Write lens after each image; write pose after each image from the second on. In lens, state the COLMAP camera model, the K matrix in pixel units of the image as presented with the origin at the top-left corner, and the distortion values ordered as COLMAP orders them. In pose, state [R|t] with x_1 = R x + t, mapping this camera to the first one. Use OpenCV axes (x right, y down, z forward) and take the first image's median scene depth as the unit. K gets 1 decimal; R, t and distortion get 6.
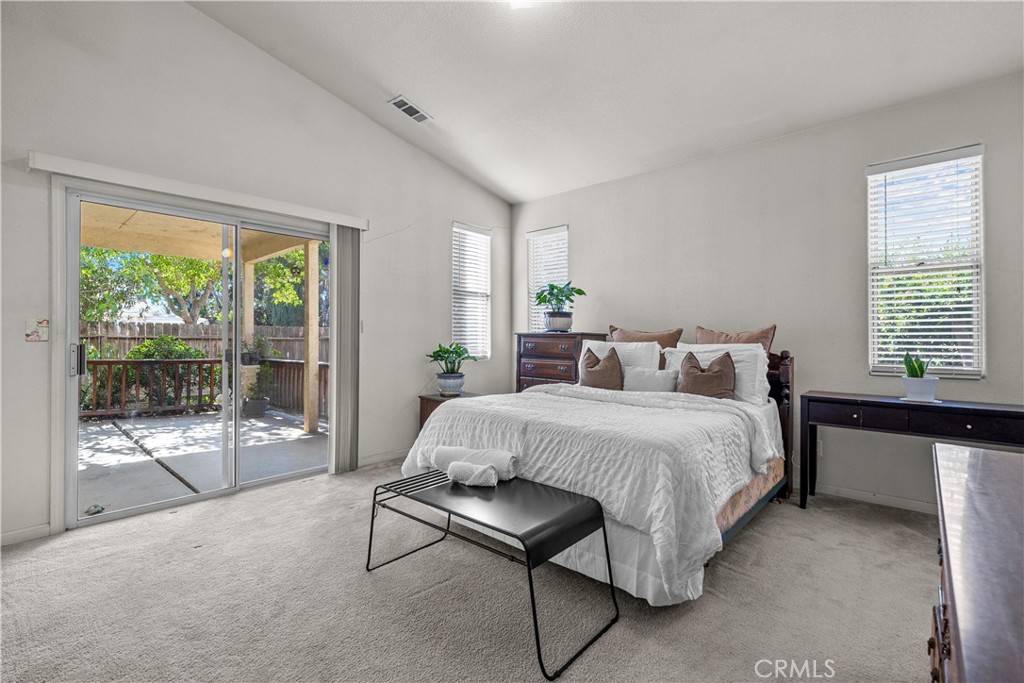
lens RADIAL K [[456.6, 0, 520.0], [0, 456.6, 337.0], [0, 0, 1]] dist [-0.000568, -0.000164]
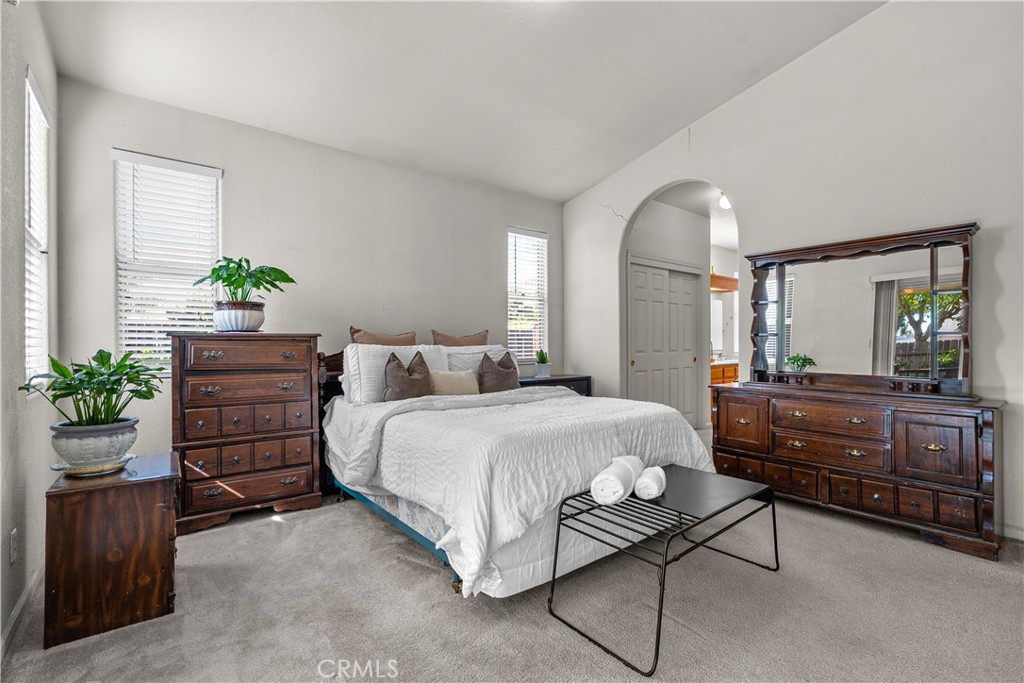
lens RADIAL K [[456.6, 0, 520.0], [0, 456.6, 337.0], [0, 0, 1]] dist [-0.000568, -0.000164]
pose [[0.158206, -0.008024, 0.987373, -0.519406], [-0.004248, 0.999952, 0.008807, -0.011472], [-0.987397, -0.005588, 0.158165, 0.516854]]
